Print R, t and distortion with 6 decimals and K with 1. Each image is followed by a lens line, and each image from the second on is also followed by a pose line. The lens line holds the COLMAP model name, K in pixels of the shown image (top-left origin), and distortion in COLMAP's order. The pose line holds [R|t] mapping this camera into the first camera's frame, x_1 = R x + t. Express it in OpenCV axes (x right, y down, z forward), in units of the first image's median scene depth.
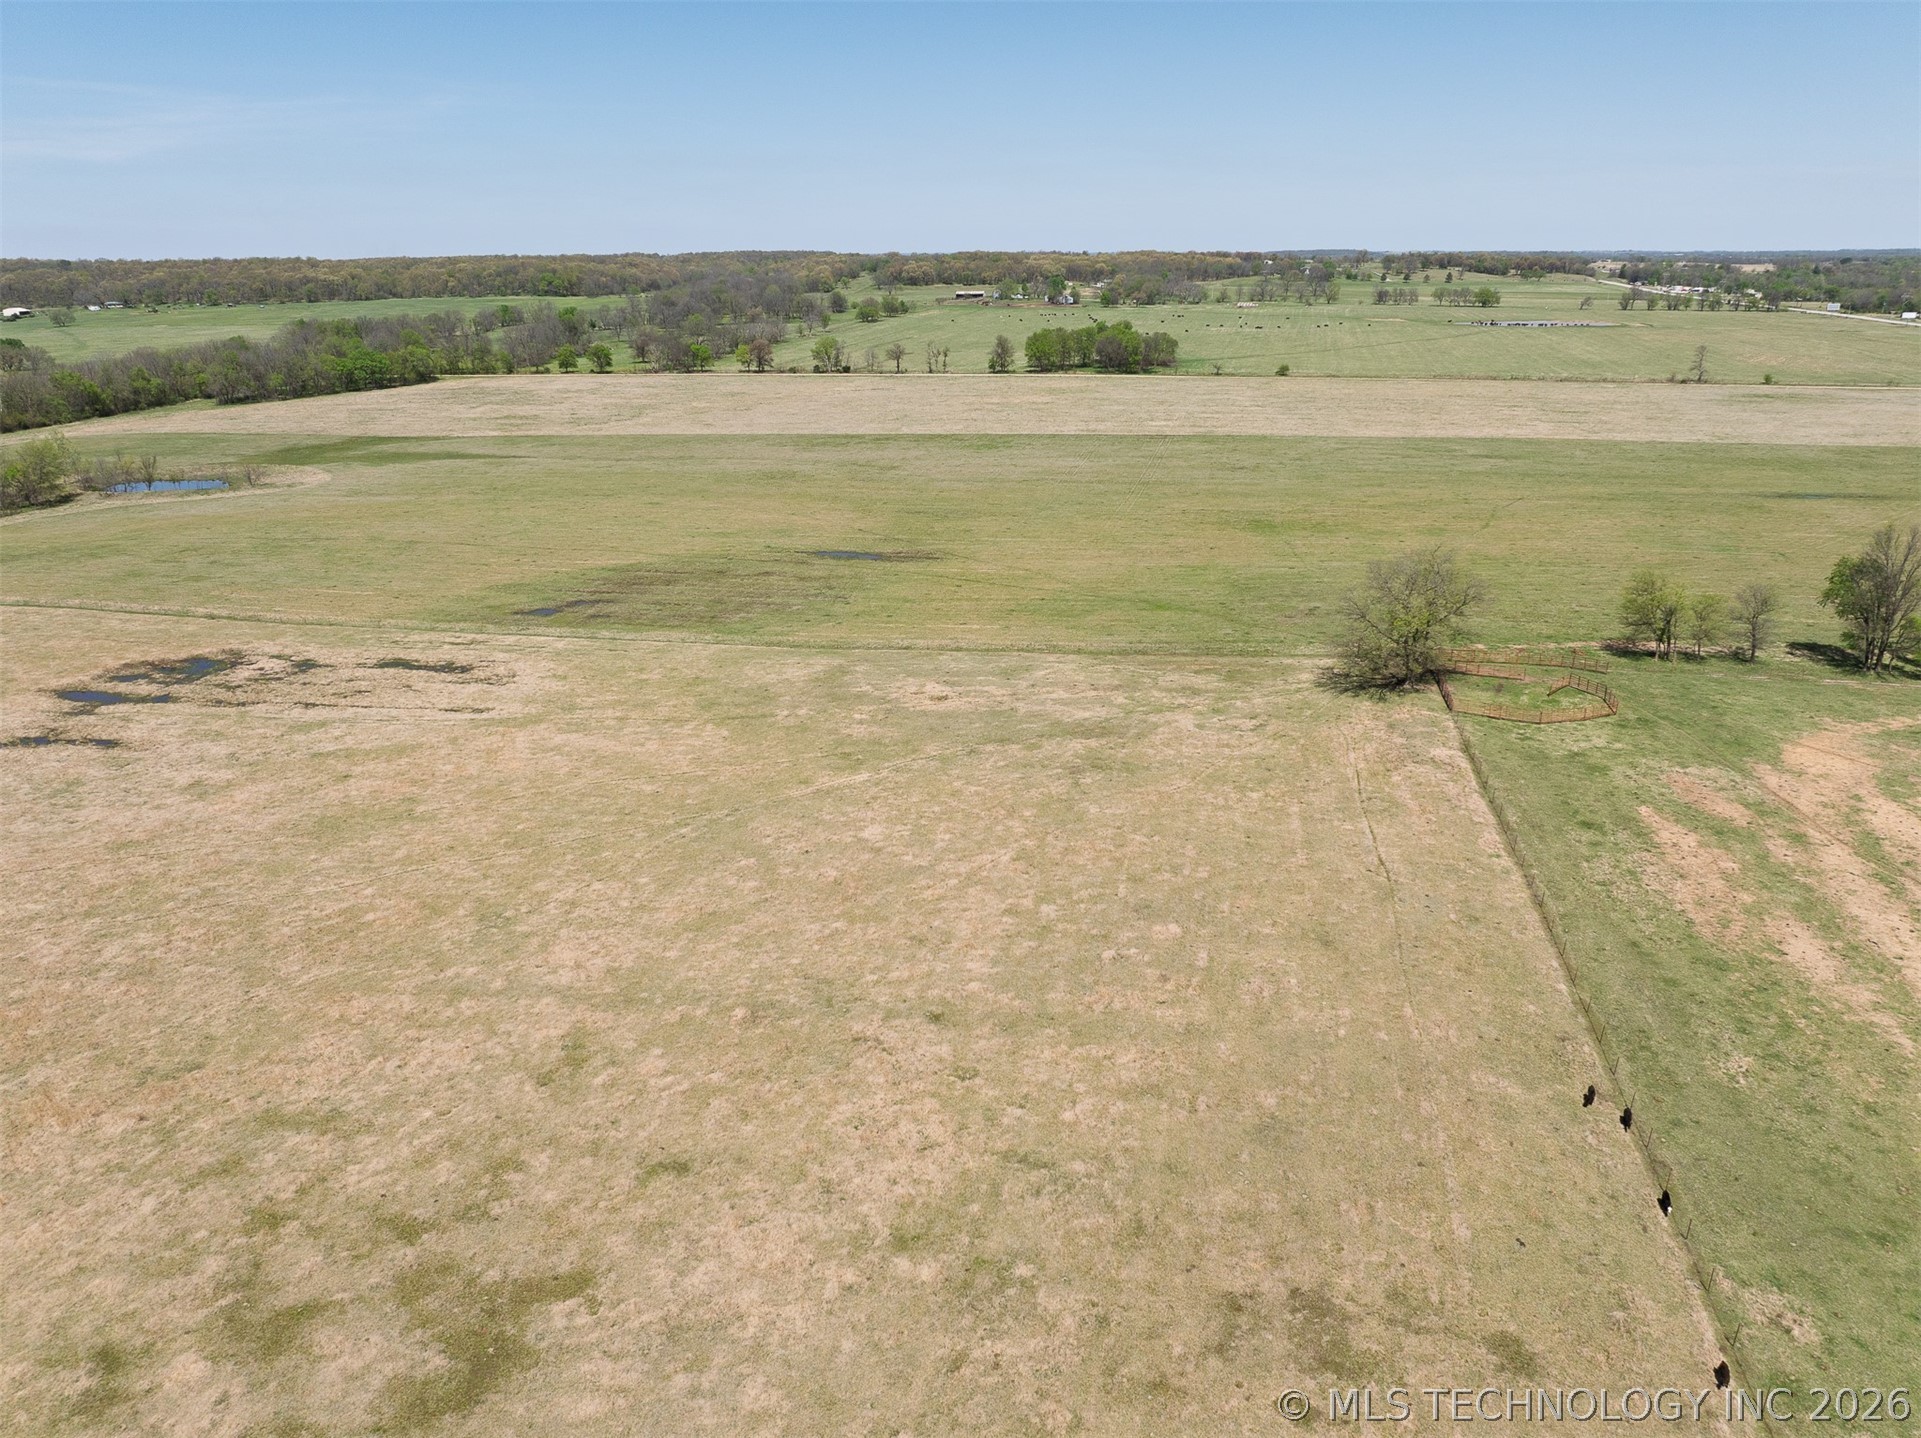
lens RADIAL K [[1406.8, 0, 968.0], [0, 1406.8, 710.3], [0, 0, 1]] dist [-0.042108, 0.008508]
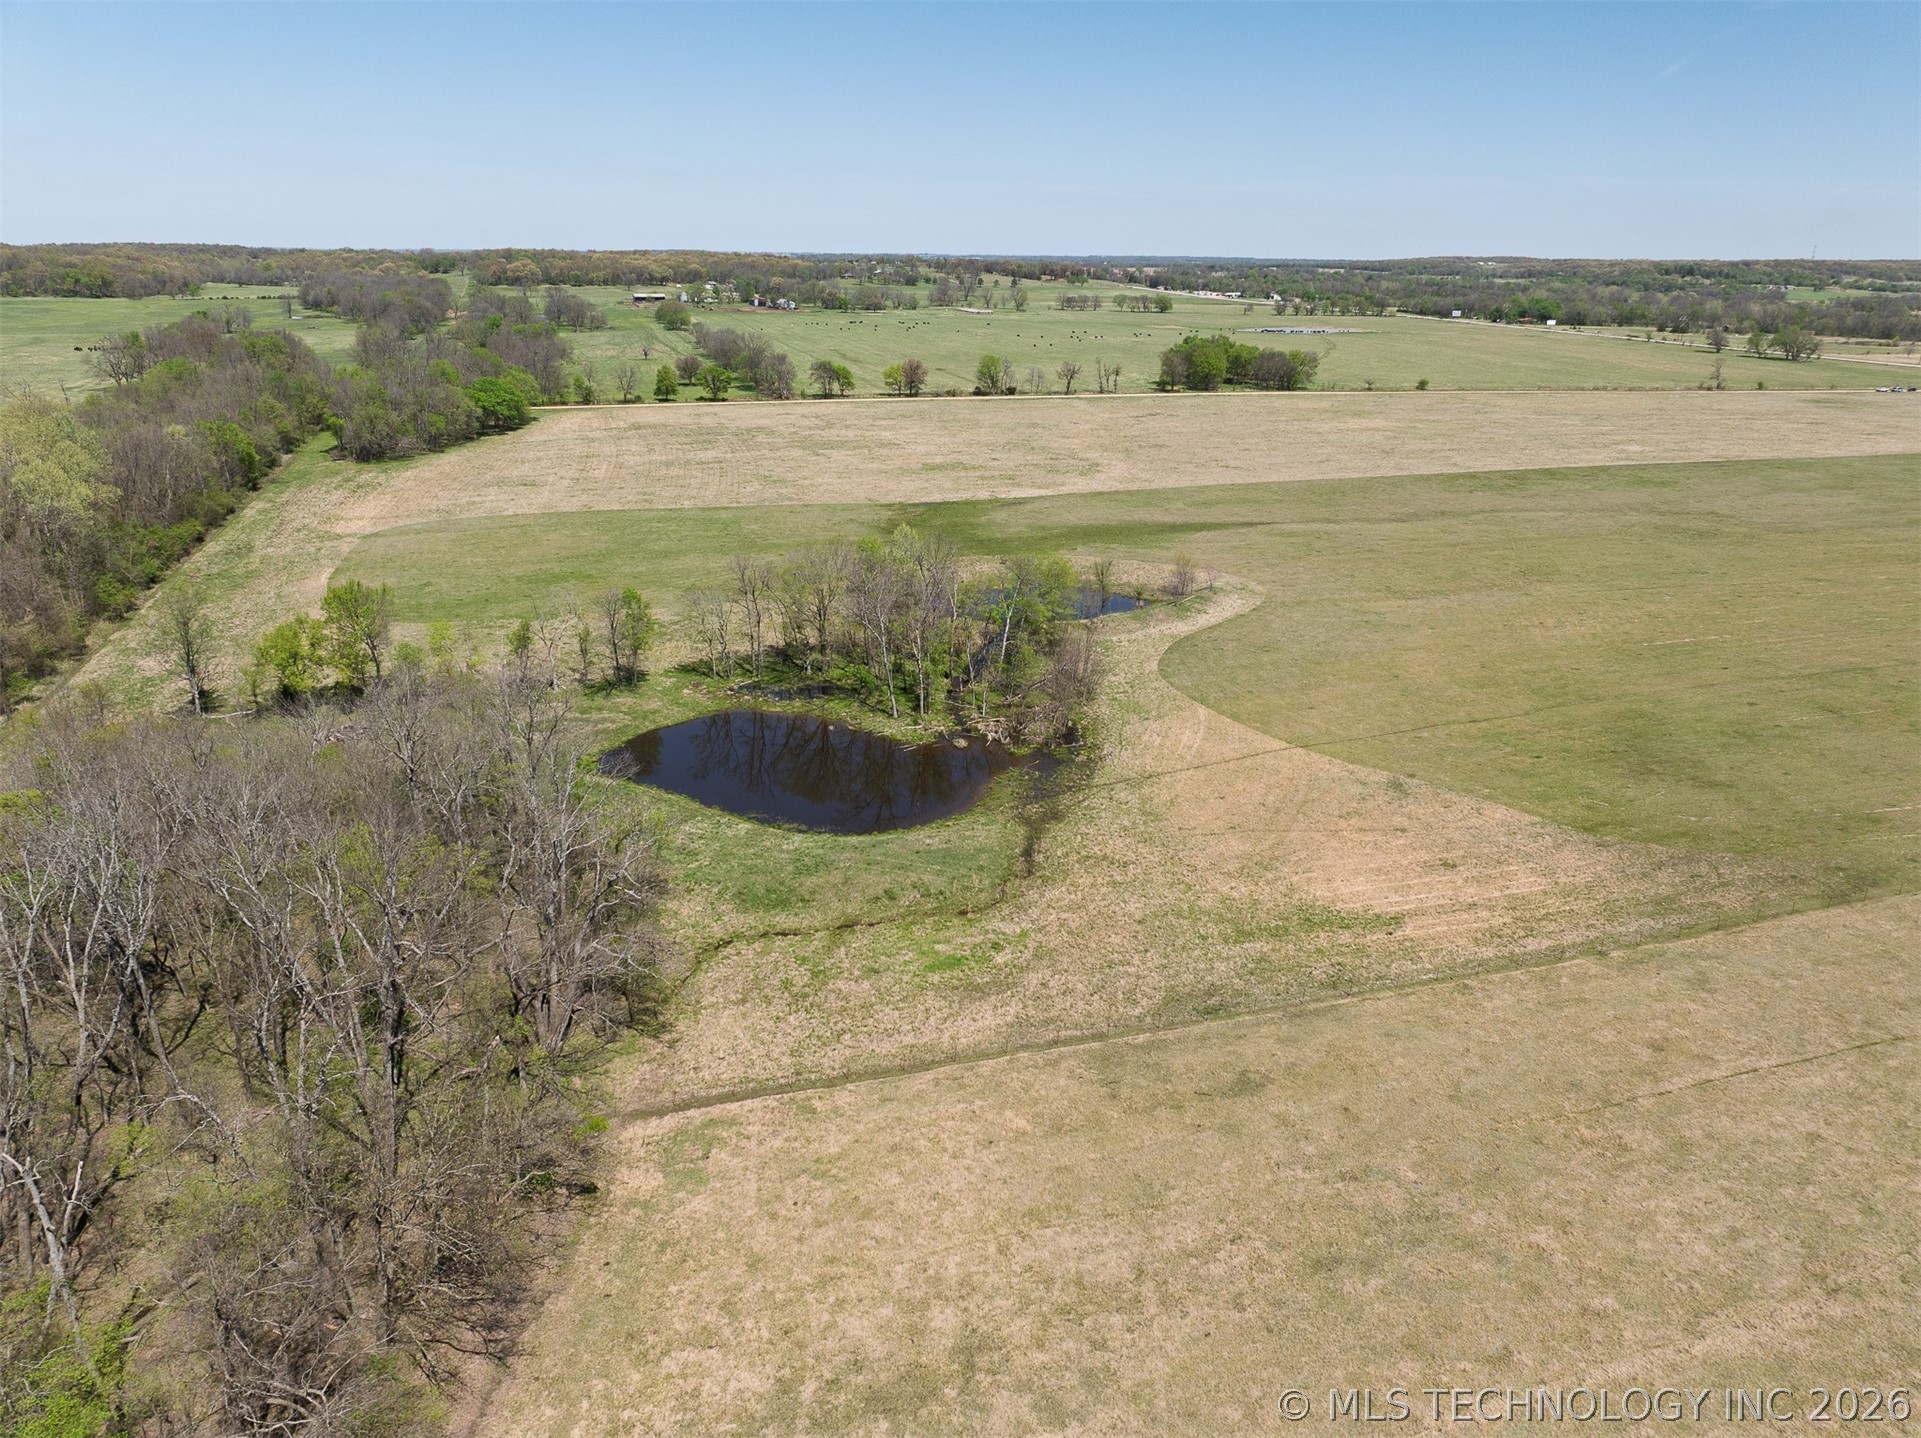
lens RADIAL K [[1349.8, 0, 967.7], [0, 1349.8, 717.5], [0, 0, 1]] dist [-0.044243, 0.013152]
pose [[0.887084, -0.128424, 0.443385, -0.525667], [0.120392, 0.991644, 0.046355, -0.082365], [-0.445633, 0.012260, 0.895132, 0.256445]]
